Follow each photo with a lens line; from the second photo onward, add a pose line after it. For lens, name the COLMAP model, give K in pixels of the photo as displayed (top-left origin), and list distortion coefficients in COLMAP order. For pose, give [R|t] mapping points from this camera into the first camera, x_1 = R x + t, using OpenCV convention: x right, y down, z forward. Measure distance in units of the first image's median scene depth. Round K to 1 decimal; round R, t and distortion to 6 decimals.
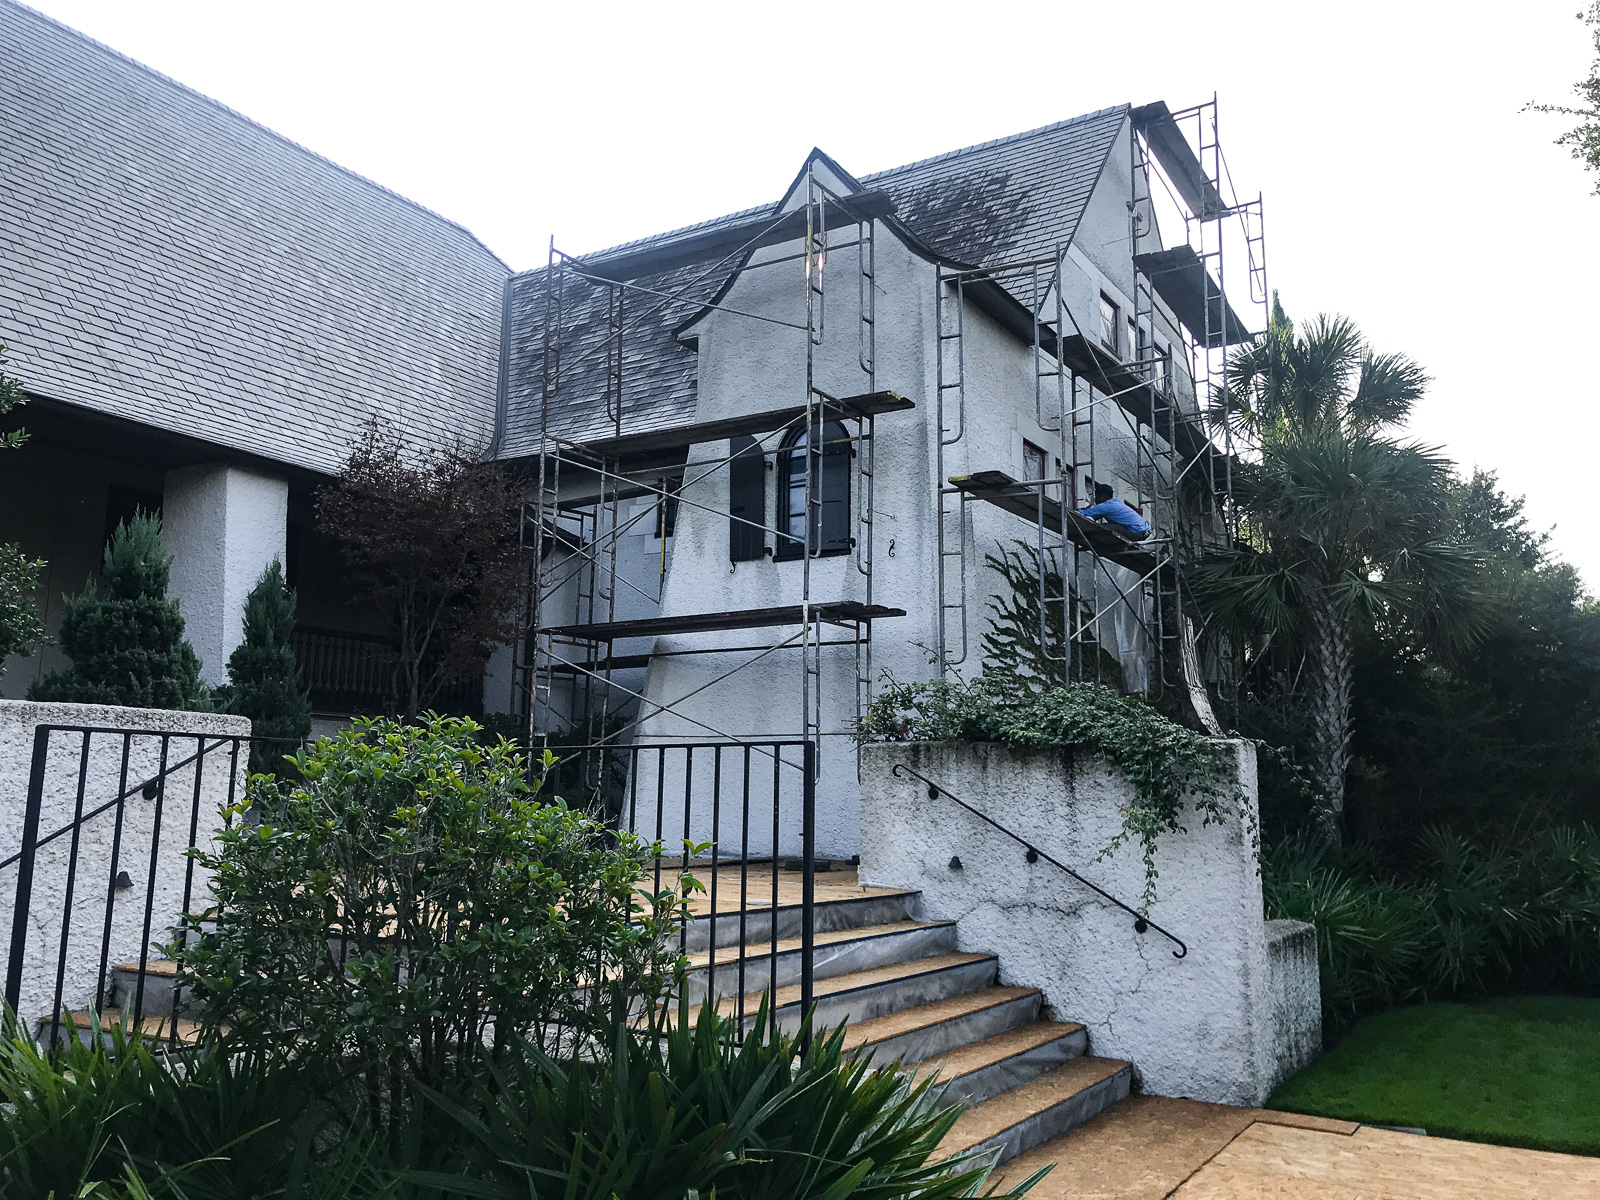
lens RADIAL K [[1296.6, 0, 794.3], [0, 1296.6, 585.3], [0, 0, 1]] dist [0.005572, -0.011733]
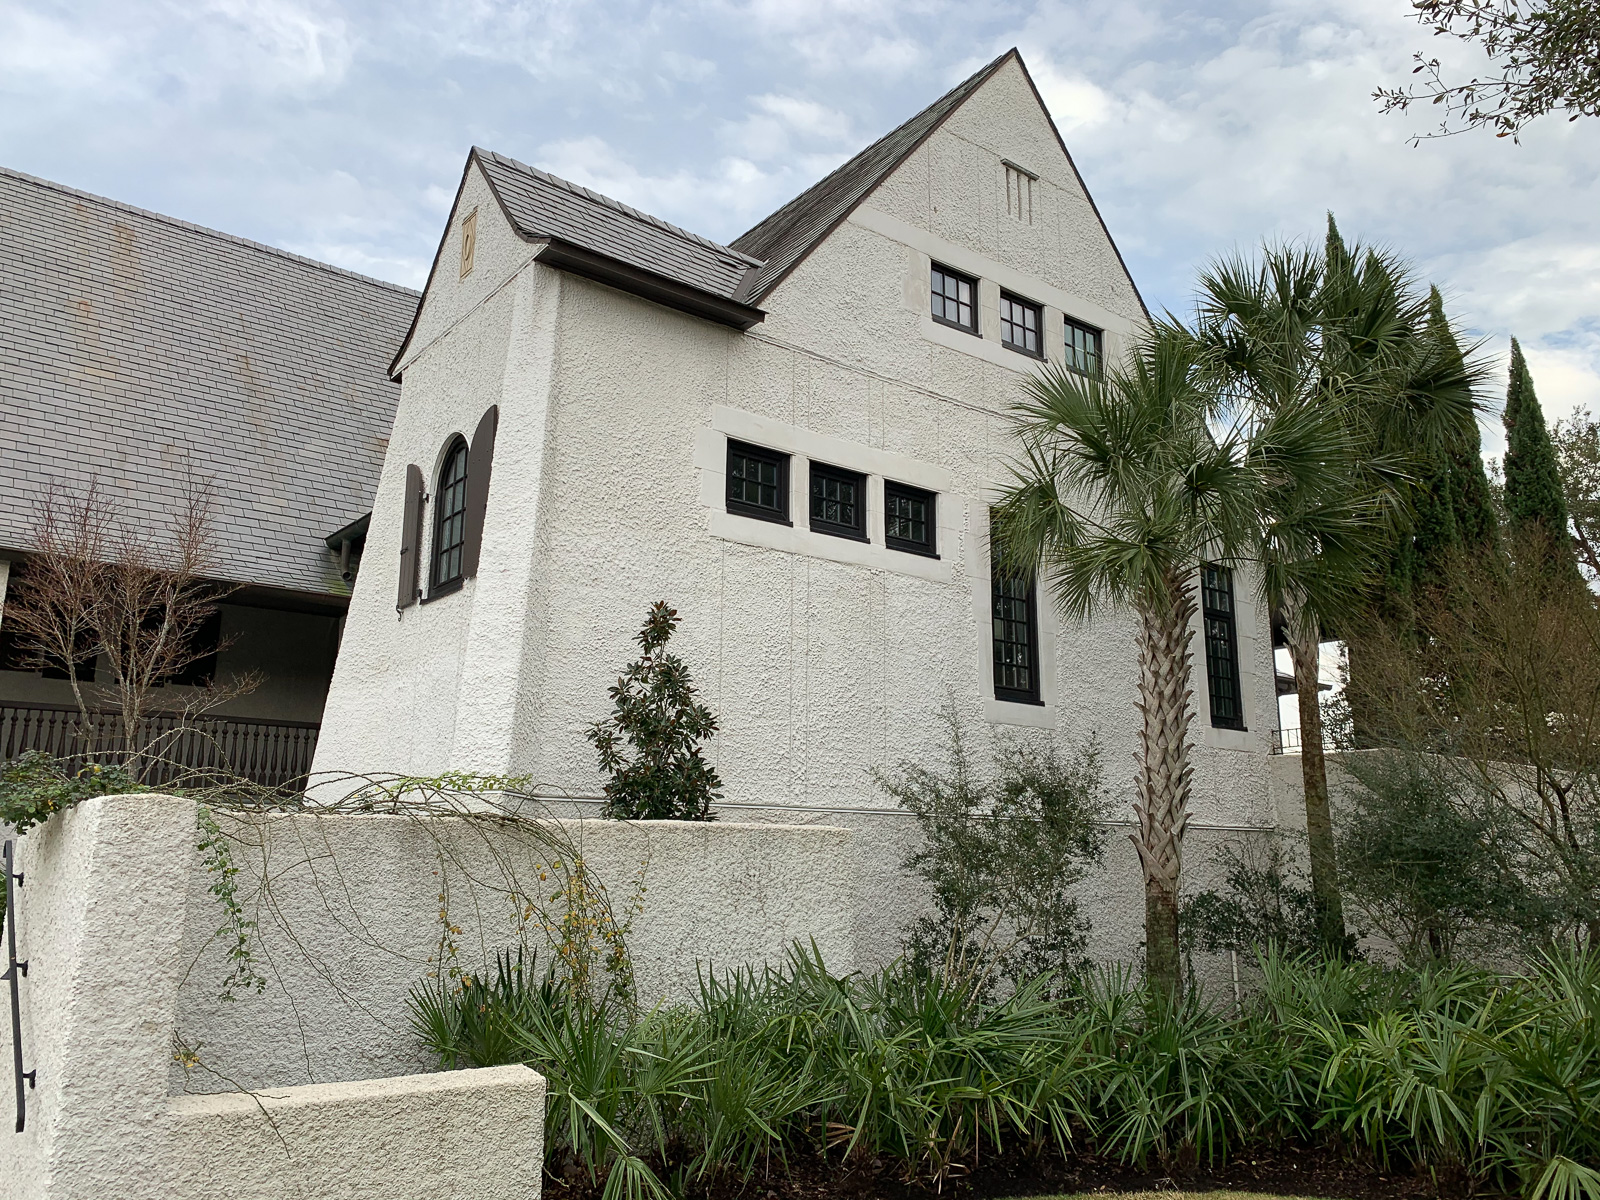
lens RADIAL K [[1192.0, 0, 800.1], [0, 1192.0, 604.4], [0, 0, 1]] dist [0.052661, -0.079555]
pose [[0.942180, -0.074500, -0.326722, 0.470793], [0.059137, 0.996637, -0.056720, 0.041391], [0.329849, 0.034120, 0.943417, 0.288975]]
